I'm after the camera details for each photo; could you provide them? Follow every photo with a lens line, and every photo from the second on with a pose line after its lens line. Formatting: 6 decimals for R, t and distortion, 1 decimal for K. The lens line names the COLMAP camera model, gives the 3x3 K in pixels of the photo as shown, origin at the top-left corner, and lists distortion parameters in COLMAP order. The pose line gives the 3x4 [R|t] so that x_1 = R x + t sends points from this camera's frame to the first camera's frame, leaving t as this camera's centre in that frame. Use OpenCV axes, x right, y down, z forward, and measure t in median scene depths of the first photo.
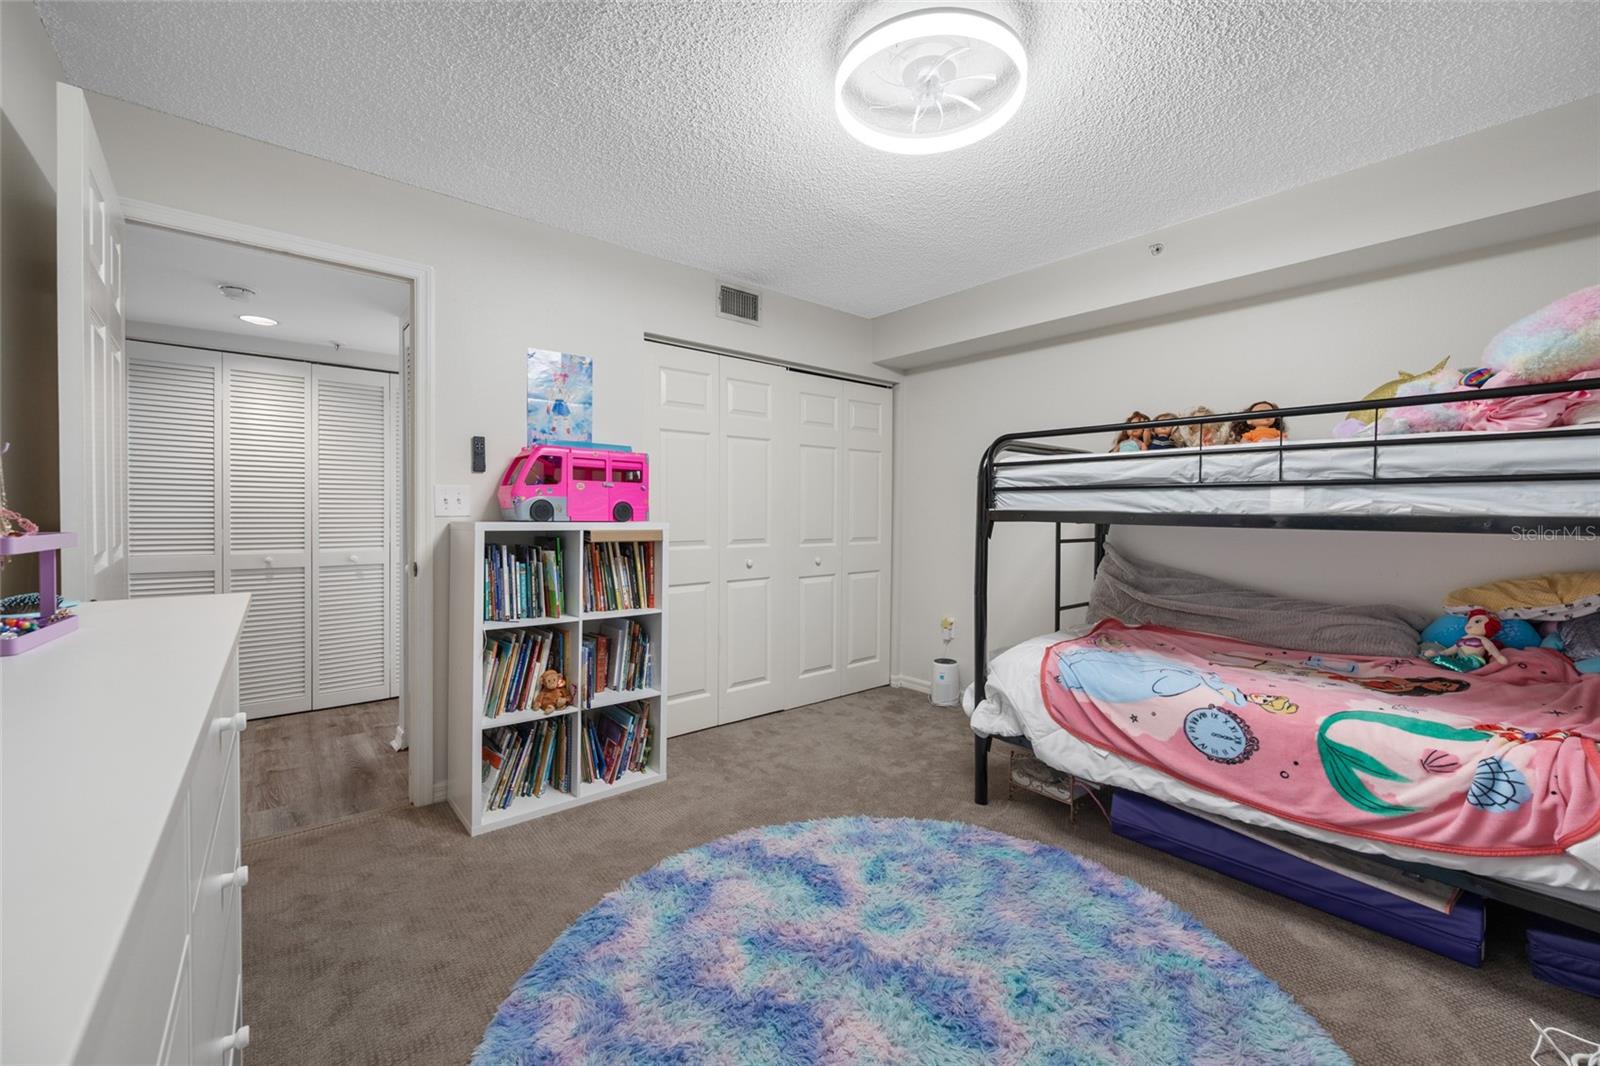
lens RADIAL K [[630.8, 0, 799.7], [0, 630.8, 521.1], [0, 0, 1]] dist [-0.000705, -0.000683]
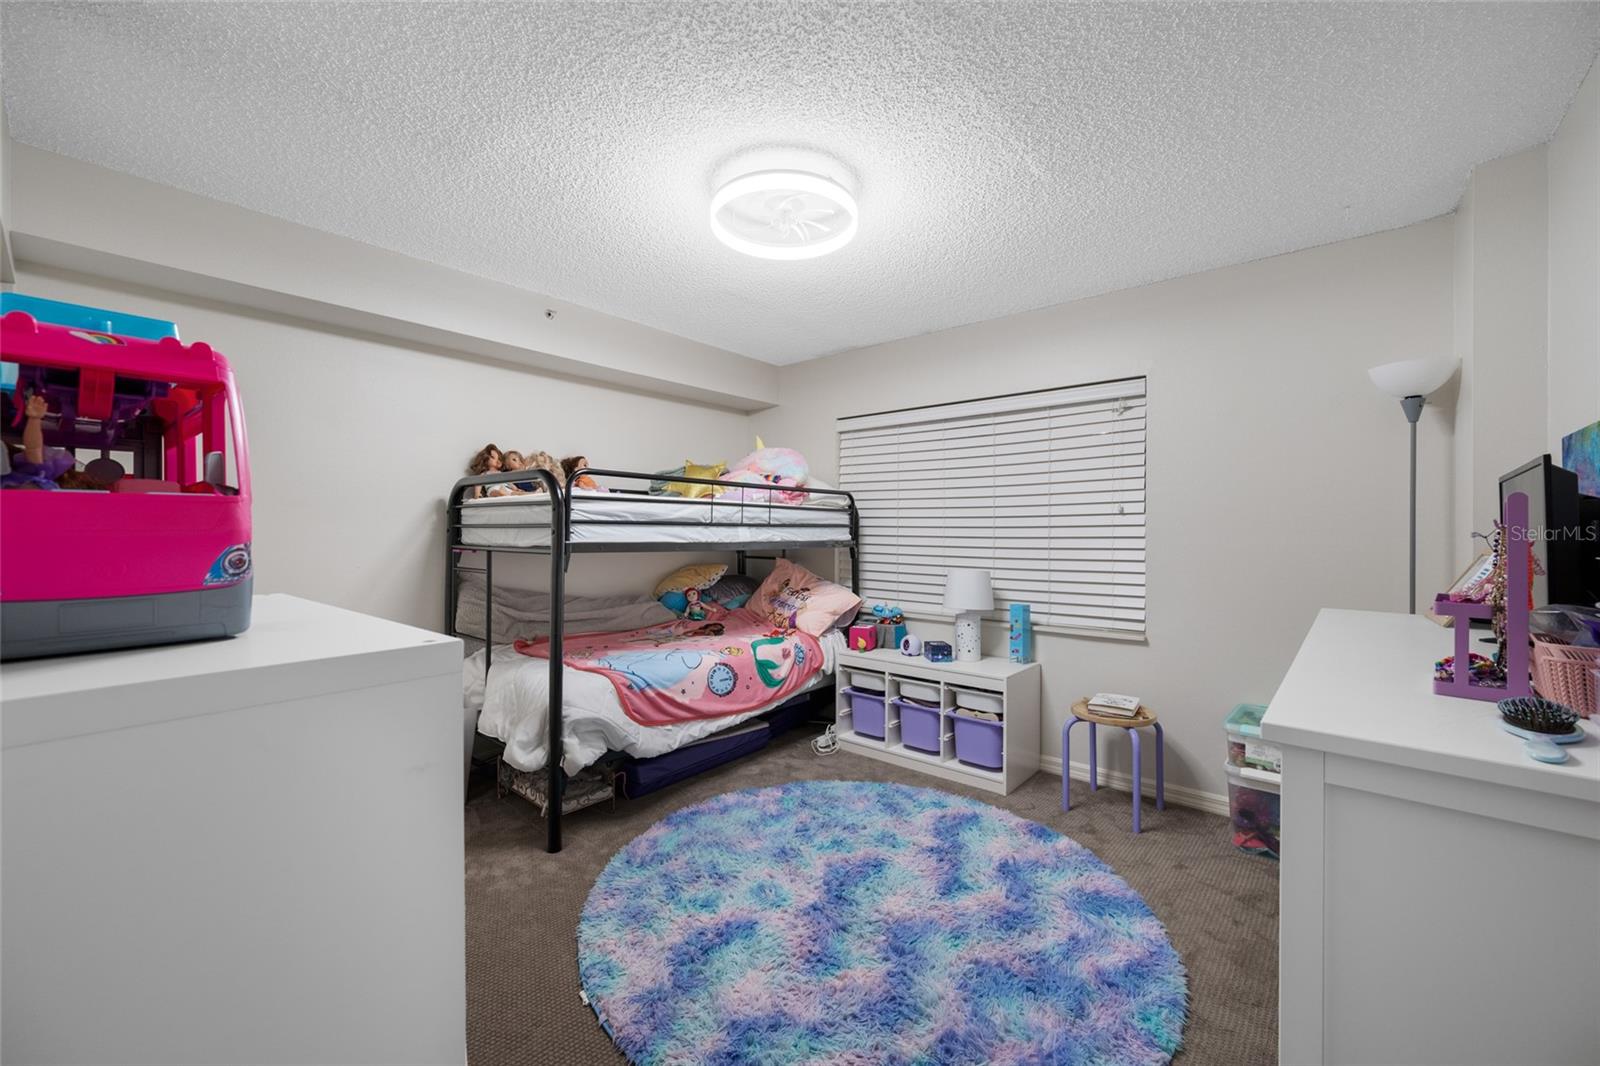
lens RADIAL K [[630.8, 0, 800.1], [0, 630.8, 533.6], [0, 0, 1]] dist [-0.000705, -0.000683]
pose [[-0.164856, -0.006533, 0.986296, -0.971584], [0.015212, 0.999842, 0.009165, -0.046415], [-0.986200, 0.016514, -0.164731, 1.082599]]
